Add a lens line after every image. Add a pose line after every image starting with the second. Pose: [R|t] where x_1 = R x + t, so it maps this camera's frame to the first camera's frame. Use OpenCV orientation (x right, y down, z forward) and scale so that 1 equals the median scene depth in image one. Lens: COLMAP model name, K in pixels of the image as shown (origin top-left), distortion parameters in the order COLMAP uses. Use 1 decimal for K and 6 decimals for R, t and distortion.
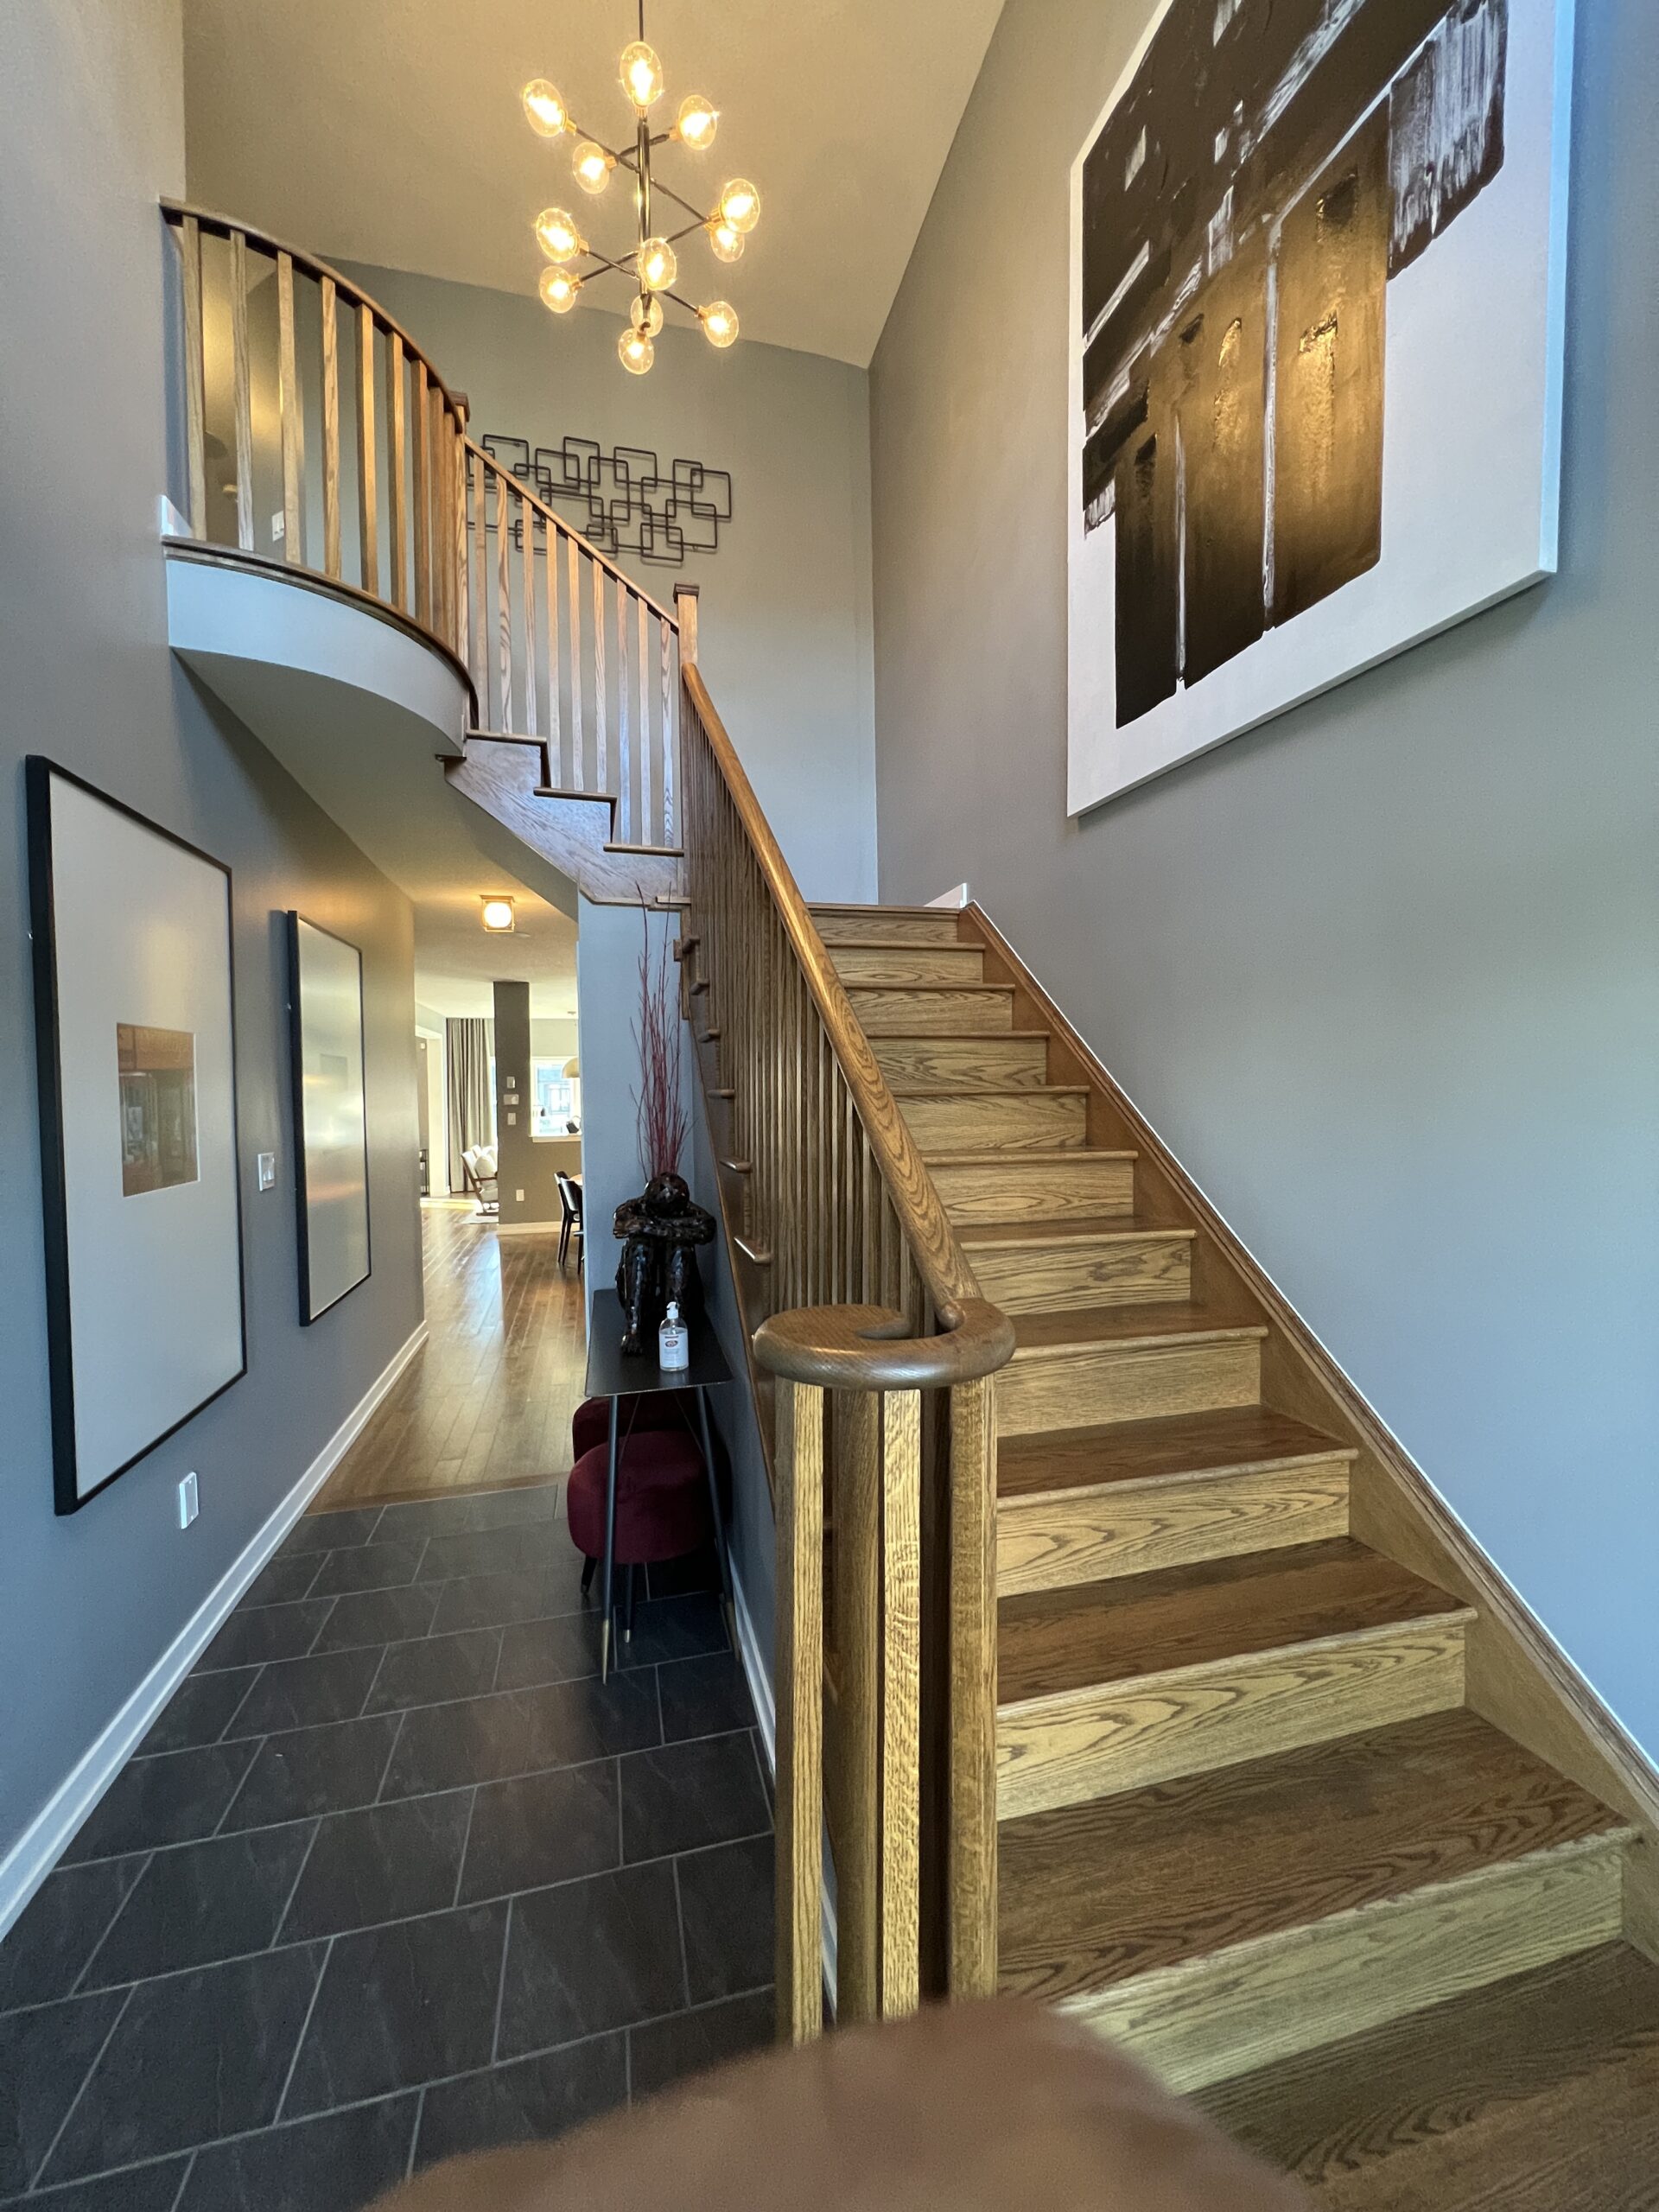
lens RADIAL K [[882.0, 0, 829.5], [0, 882.0, 1106.0], [0, 0, 1]] dist [-0.002677, -0.000046]
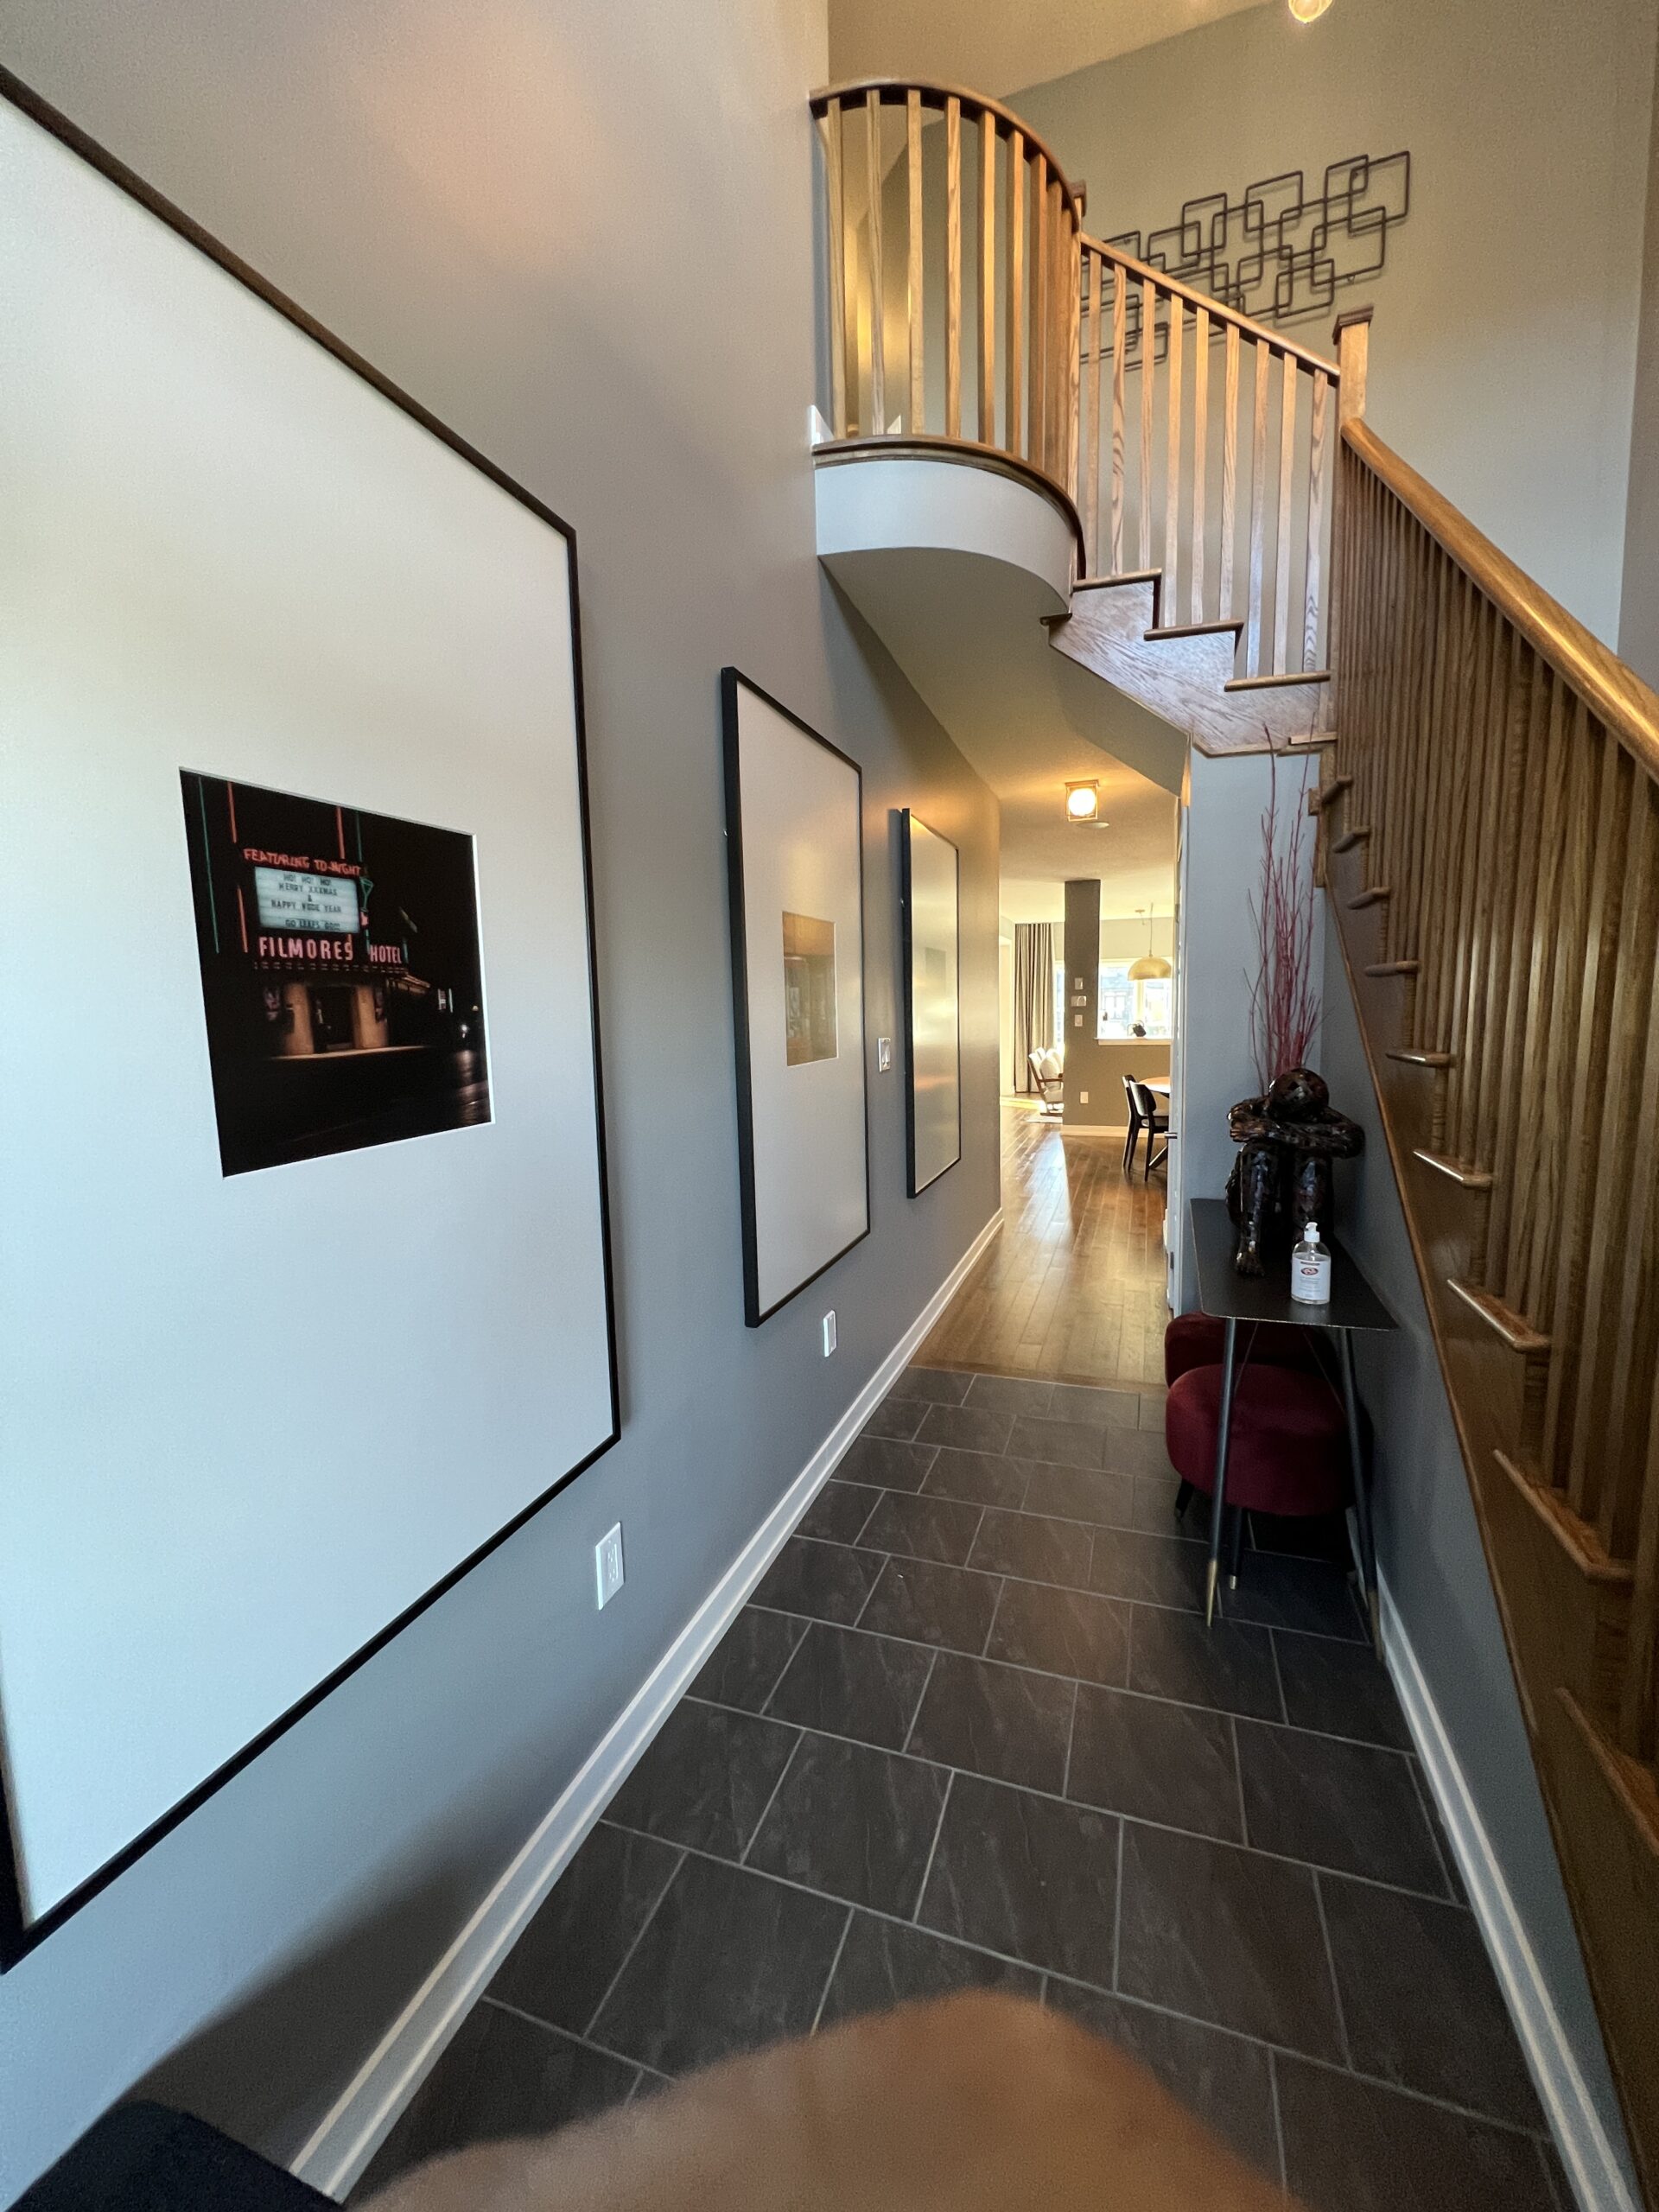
lens RADIAL K [[882.0, 0, 829.5], [0, 882.0, 1106.0], [0, 0, 1]] dist [-0.002677, -0.000046]
pose [[0.822107, 0.062428, -0.565901, -0.067017], [-0.003673, 0.994531, 0.104377, 0.022057], [0.569322, -0.083730, 0.817840, 0.057701]]
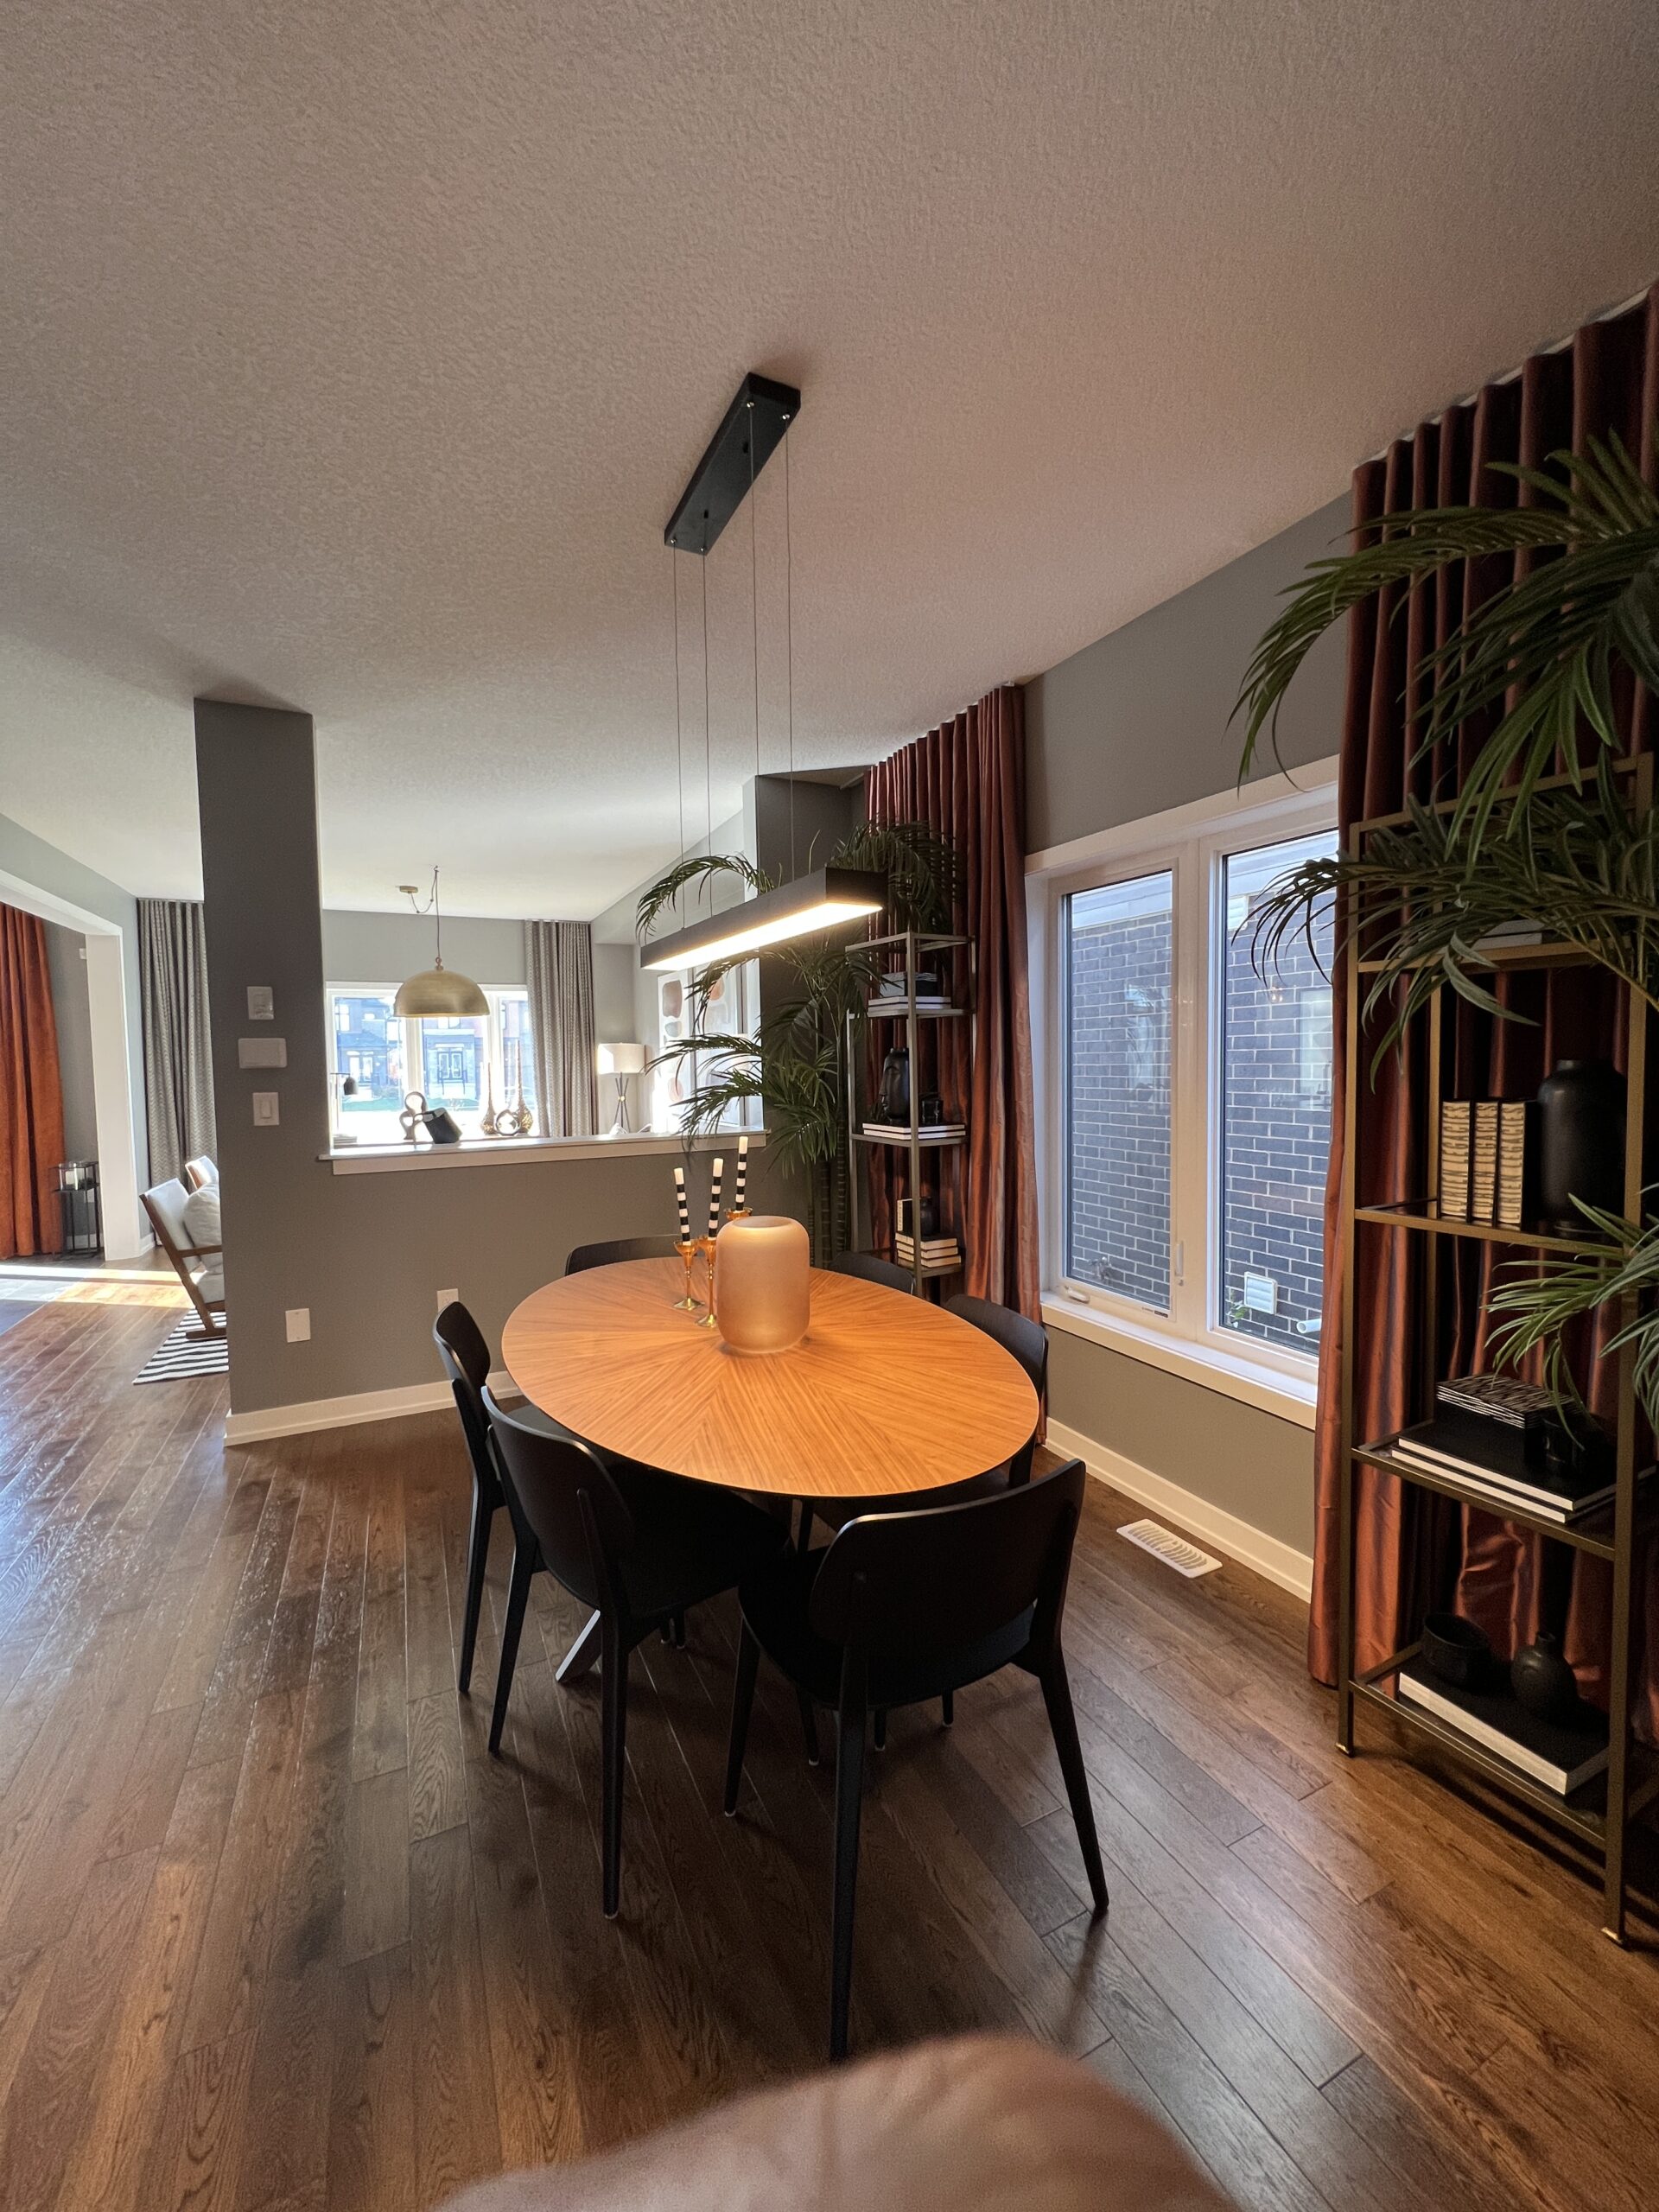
lens RADIAL K [[882.0, 0, 829.5], [0, 882.0, 1106.0], [0, 0, 1]] dist [-0.002677, -0.000046]
pose [[0.980855, -0.012727, 0.194325, -0.612093], [0.006842, 0.999498, 0.030925, 0.012904], [-0.194621, -0.029003, 0.980450, 1.794158]]
